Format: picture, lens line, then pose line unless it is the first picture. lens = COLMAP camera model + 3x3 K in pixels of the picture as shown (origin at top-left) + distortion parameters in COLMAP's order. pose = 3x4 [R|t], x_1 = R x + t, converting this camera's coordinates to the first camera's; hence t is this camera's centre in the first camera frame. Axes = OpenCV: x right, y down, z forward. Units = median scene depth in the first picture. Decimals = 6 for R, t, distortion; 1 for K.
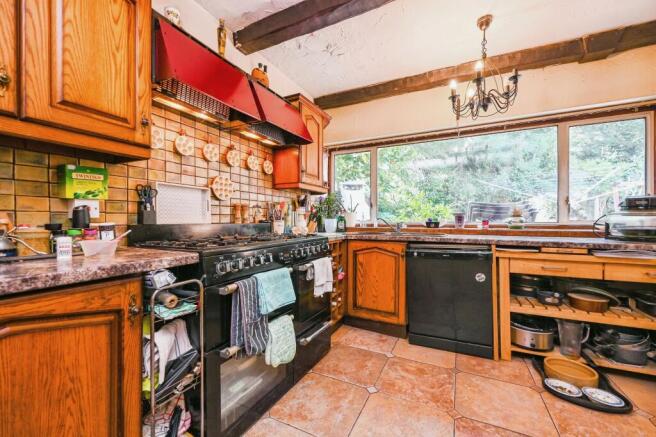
lens RADIAL K [[263.5, 0, 328.5], [0, 263.5, 217.6], [0, 0, 1]] dist [-0.003734, 0.000161]
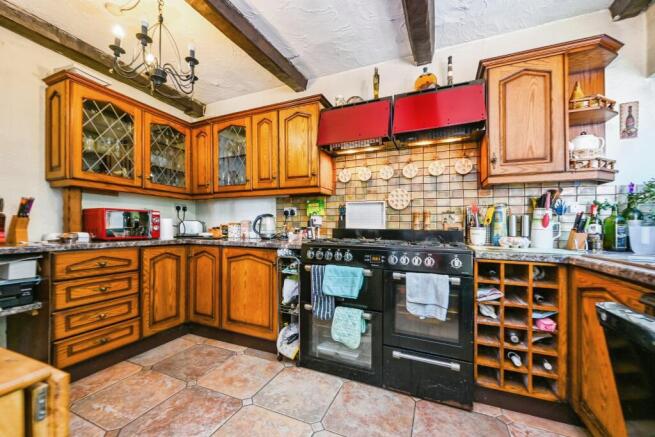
lens RADIAL K [[263.1, 0, 325.9], [0, 263.1, 223.1], [0, 0, 1]] dist [-0.003734, 0.000161]
pose [[0.050251, -0.002856, -0.998733, 0.780005], [-0.000072, 0.999996, -0.002863, -0.001934], [0.998737, 0.000216, 0.050251, 0.641177]]
